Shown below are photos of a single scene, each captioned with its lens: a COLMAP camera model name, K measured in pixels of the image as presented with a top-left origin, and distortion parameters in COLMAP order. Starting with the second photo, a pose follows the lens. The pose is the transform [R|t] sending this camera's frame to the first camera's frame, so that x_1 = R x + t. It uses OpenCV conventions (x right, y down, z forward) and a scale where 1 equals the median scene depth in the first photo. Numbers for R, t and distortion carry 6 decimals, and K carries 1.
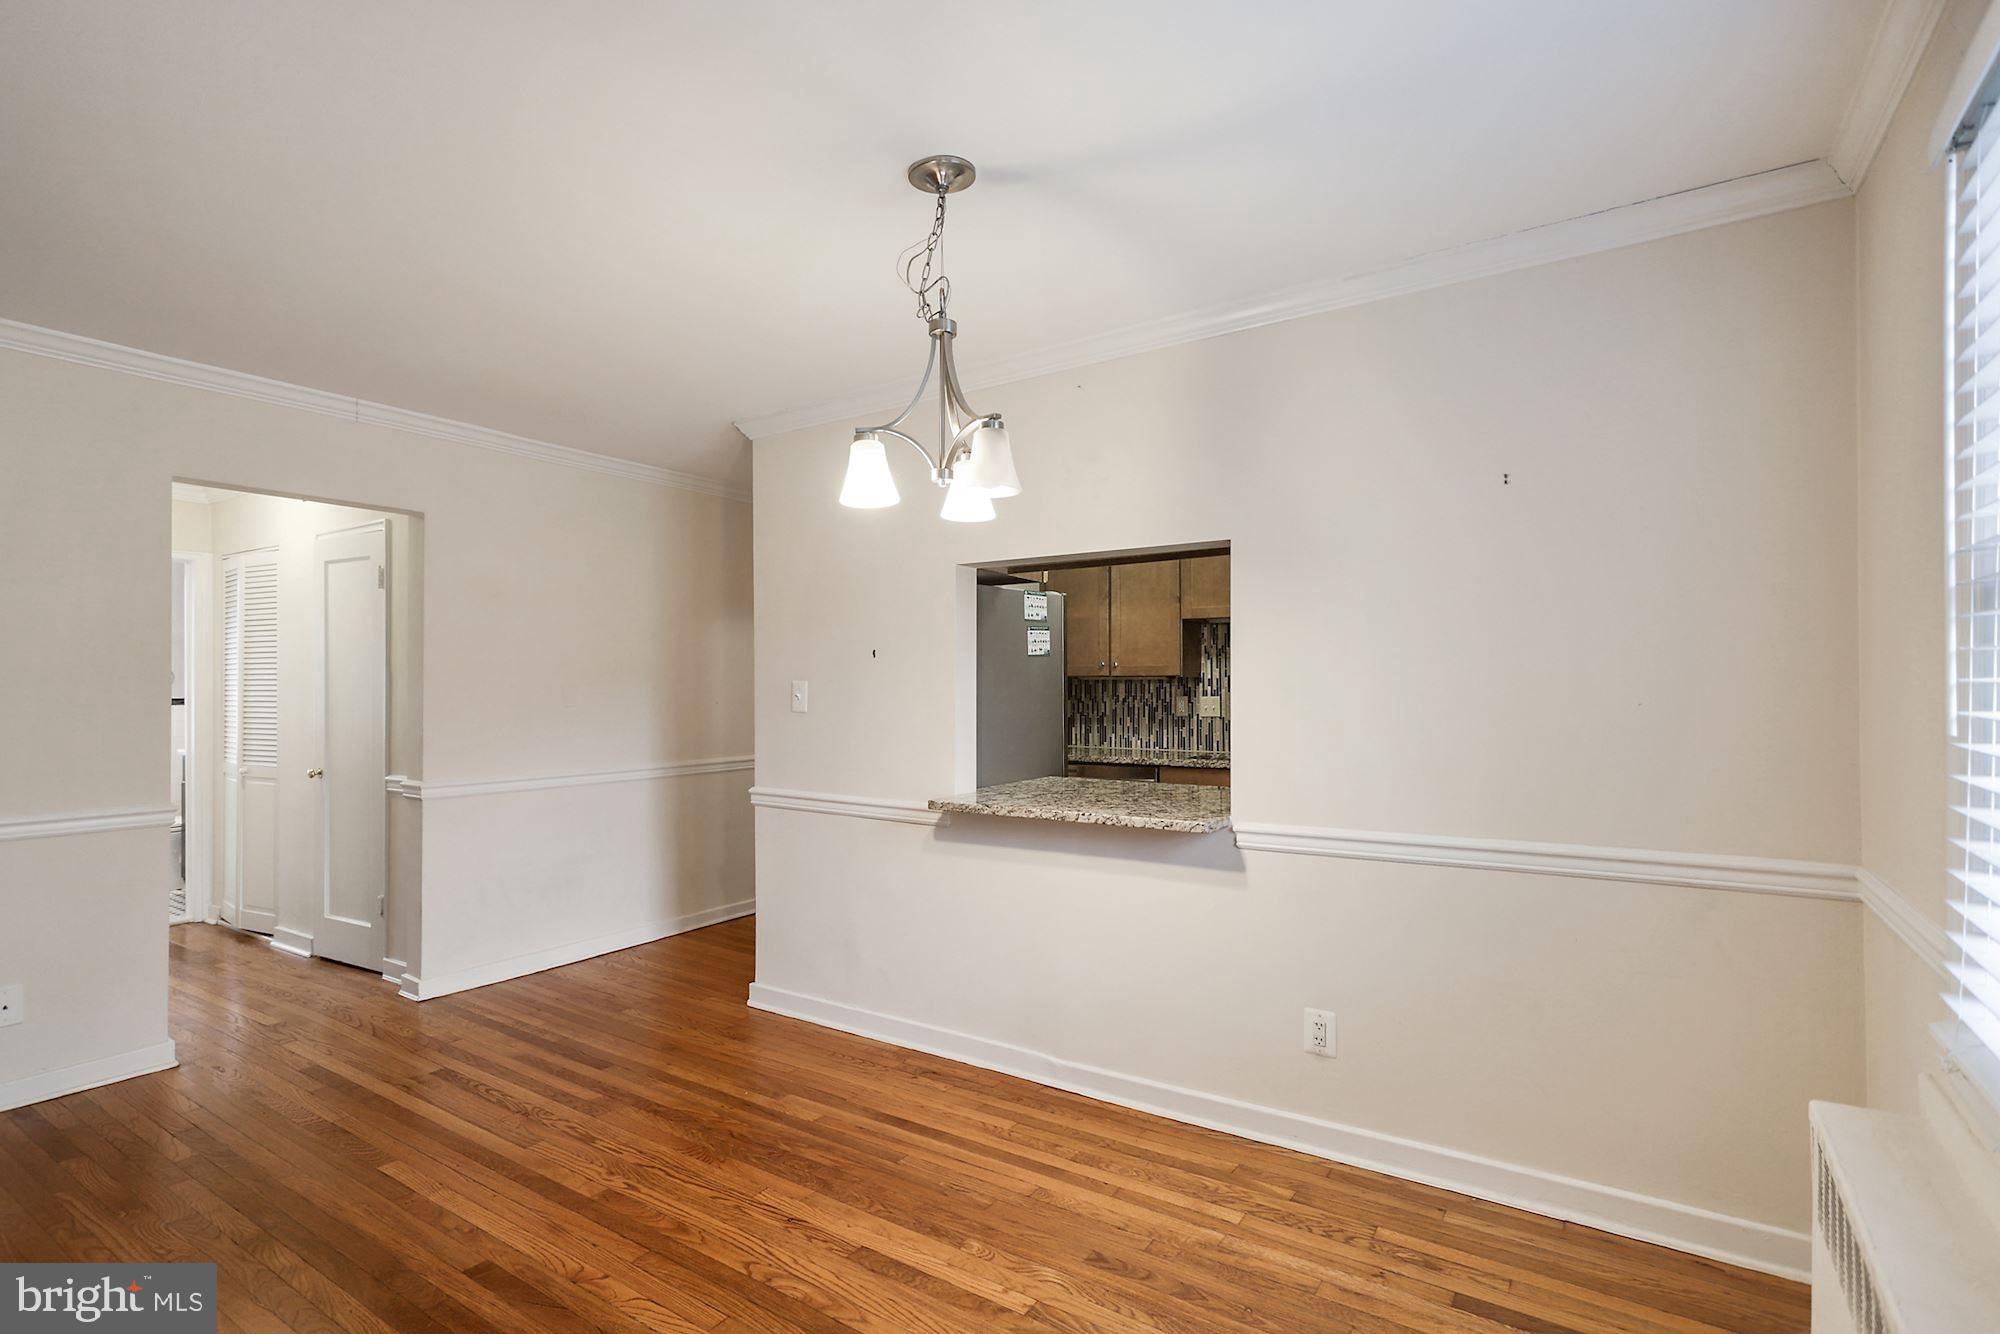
lens RADIAL K [[980.4, 0, 989.7], [0, 980.4, 680.0], [0, 0, 1]] dist [-0.007902, 0.008890]
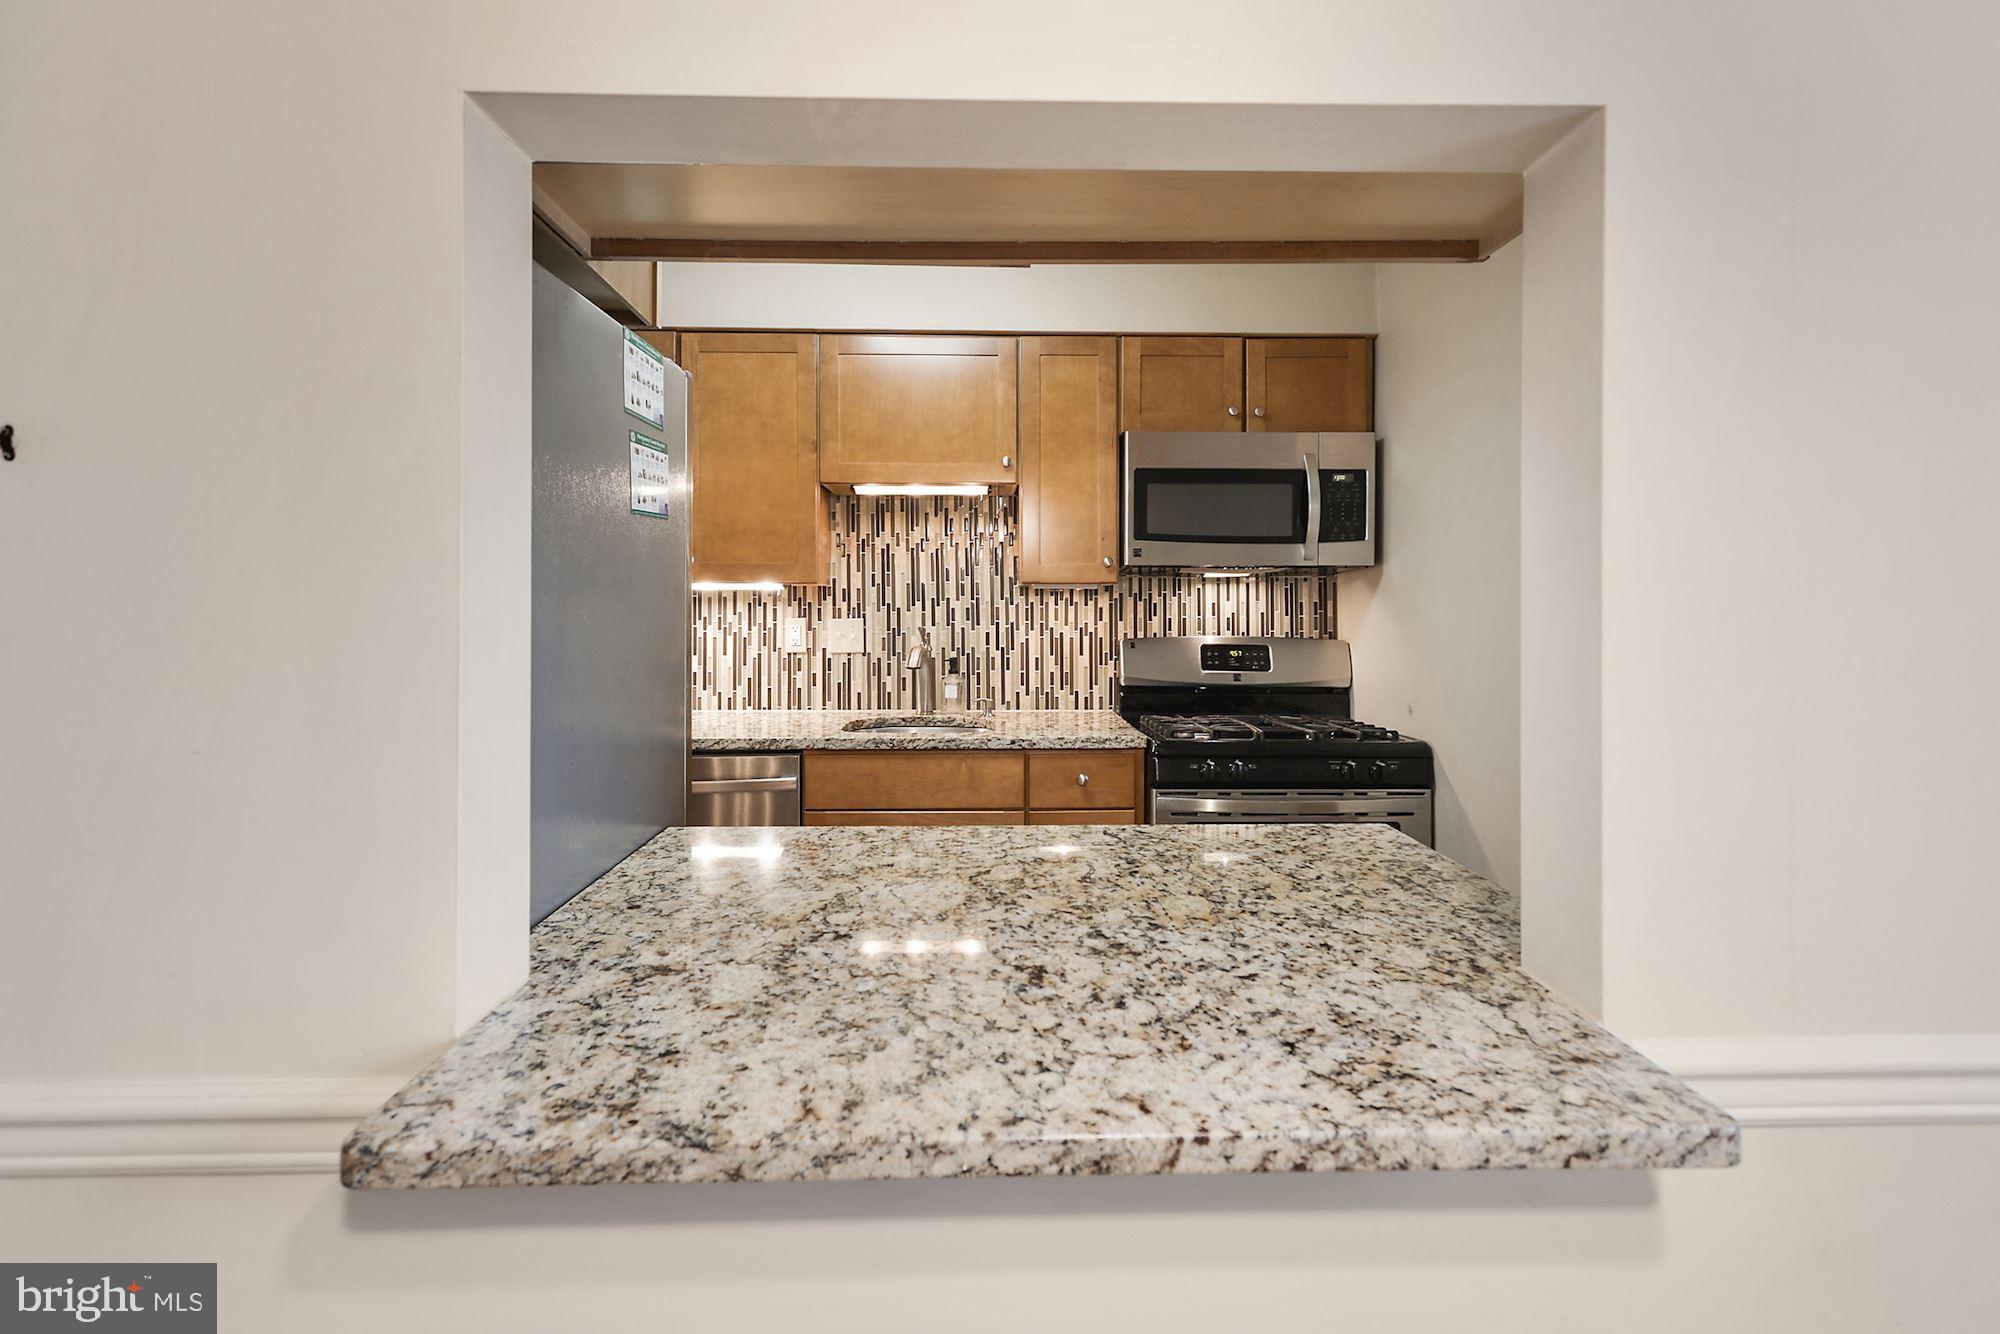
lens RADIAL K [[980.4, 0, 999.3], [0, 980.4, 602.2], [0, 0, 1]] dist [-0.007902, 0.008890]
pose [[0.820284, 0.006651, 0.571918, -0.050403], [-0.007576, 0.999971, -0.000761, 0.007944], [-0.571906, -0.003709, 0.820311, 0.552697]]
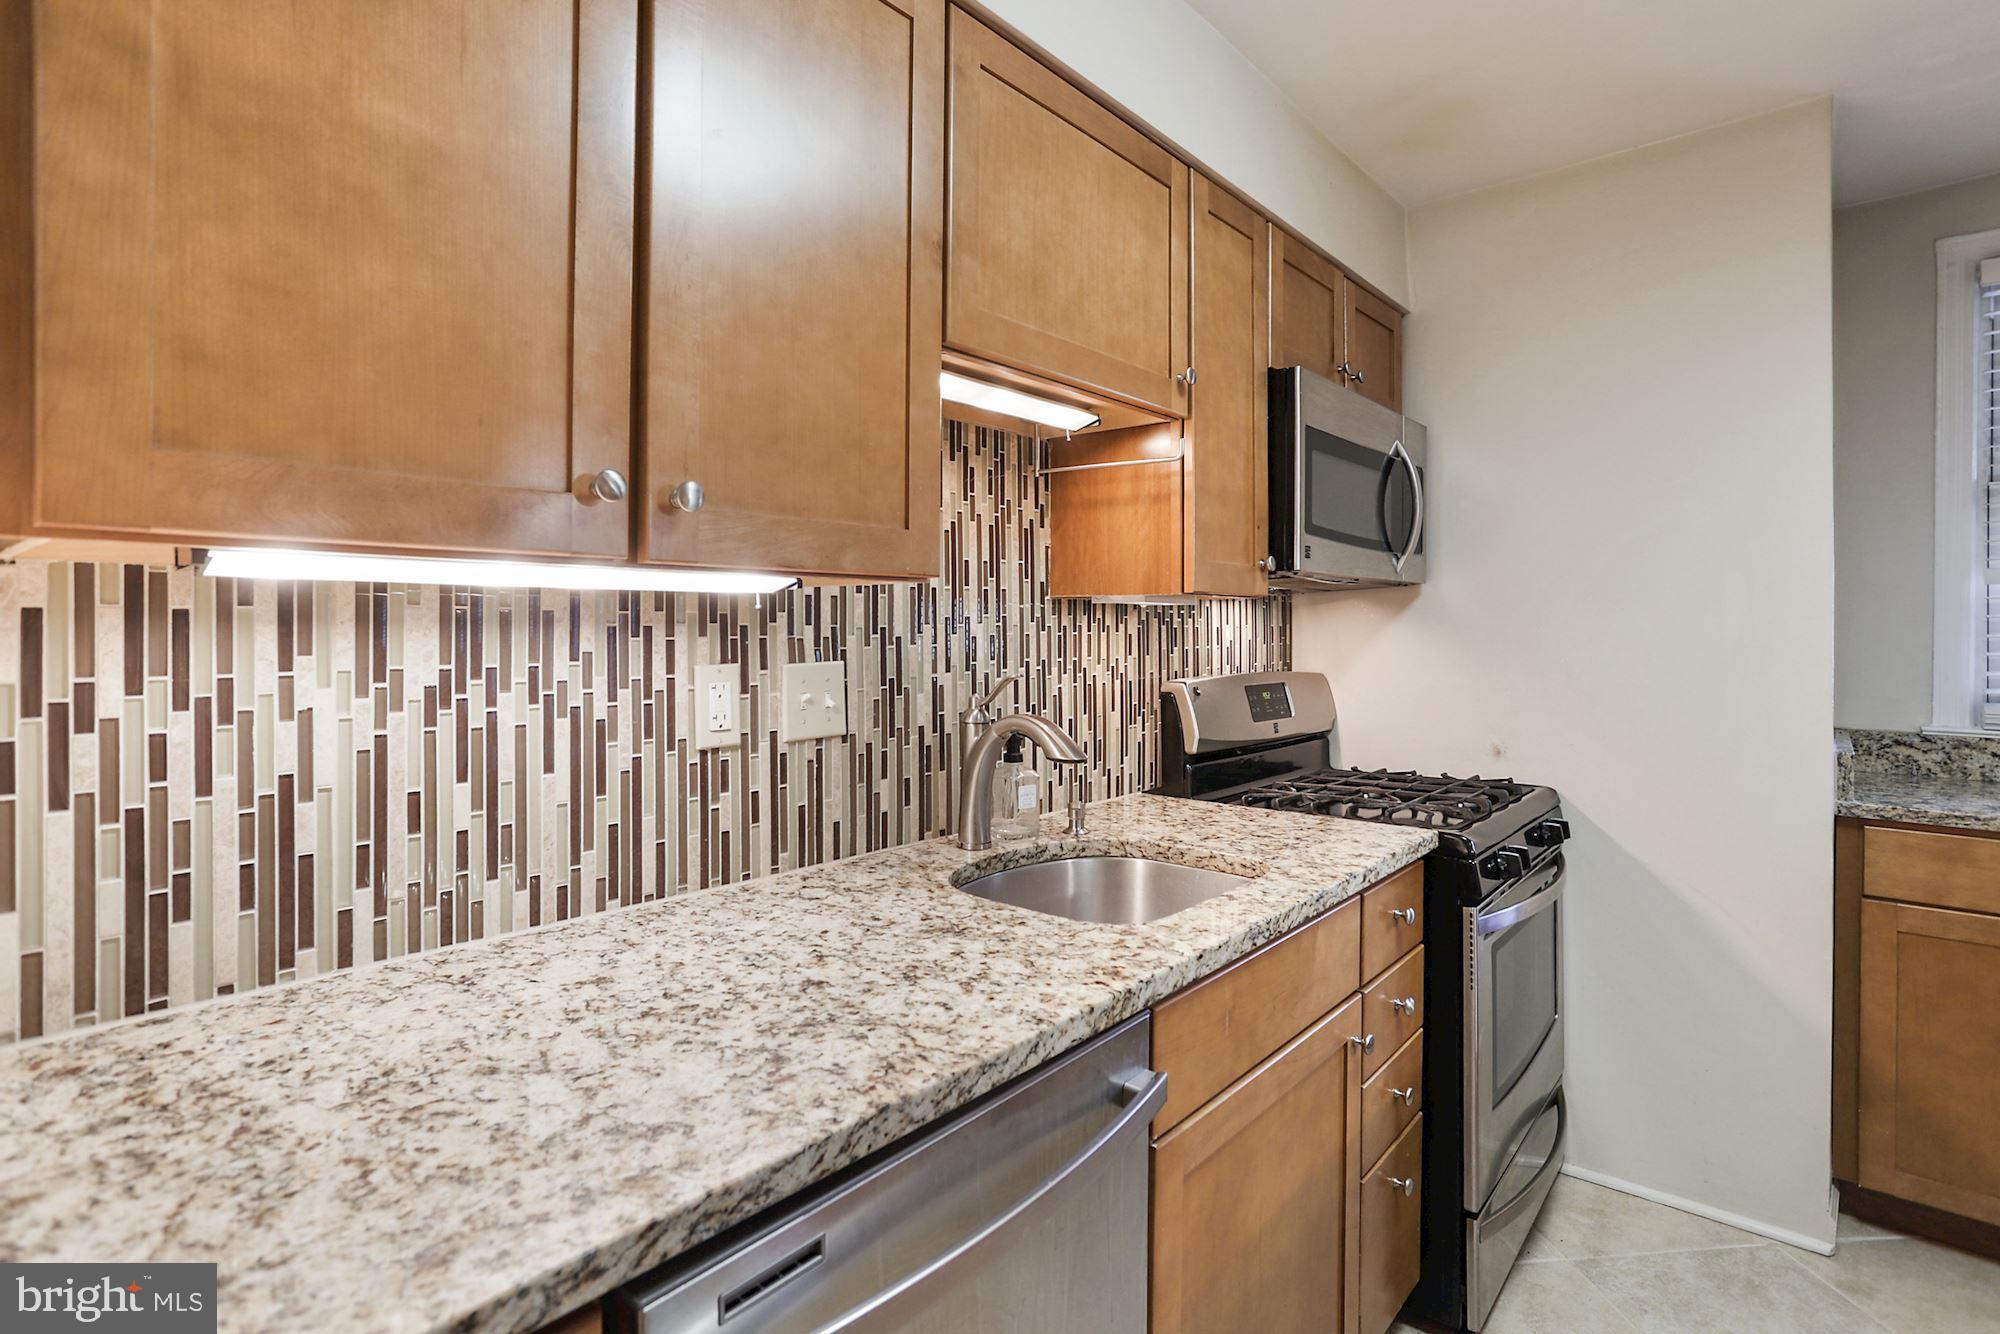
lens RADIAL K [[980.4, 0, 972.9], [0, 980.4, 632.0], [0, 0, 1]] dist [-0.007902, 0.008890]
pose [[0.140063, -0.003404, 0.990137, -0.044646], [-0.010920, 0.999928, 0.004983, 0.008048], [-0.990082, -0.011510, 0.140016, 1.118852]]
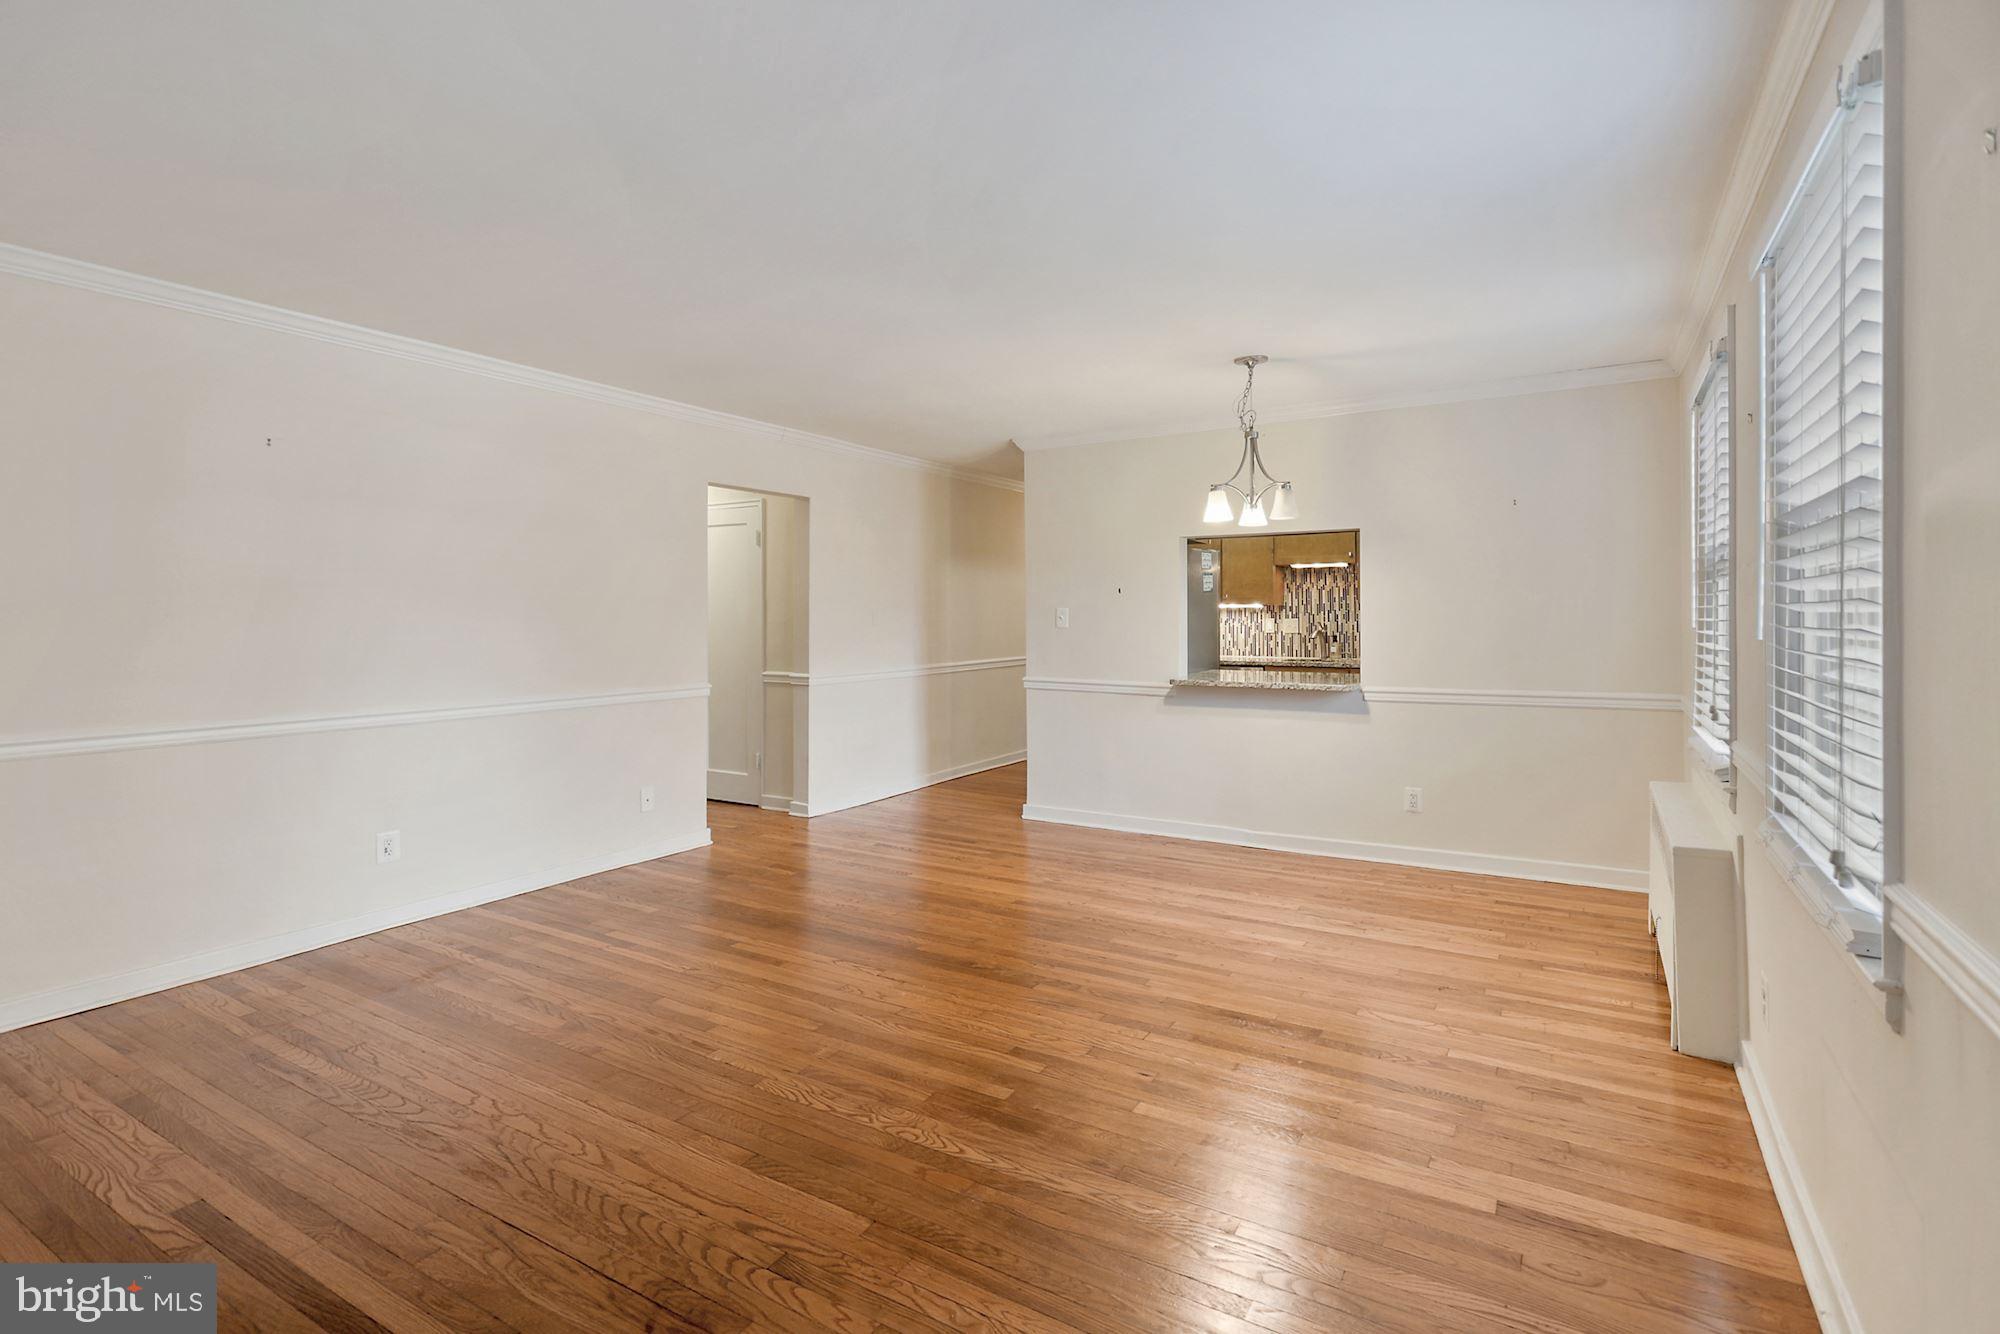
lens RADIAL K [[980.4, 0, 999.6], [0, 980.4, 609.5], [0, 0, 1]] dist [-0.007902, 0.008890]
pose [[0.998851, 0.000248, 0.047918, -0.325289], [-0.000381, 0.999996, 0.002769, -0.000727], [-0.047918, -0.002784, 0.998847, -0.492049]]
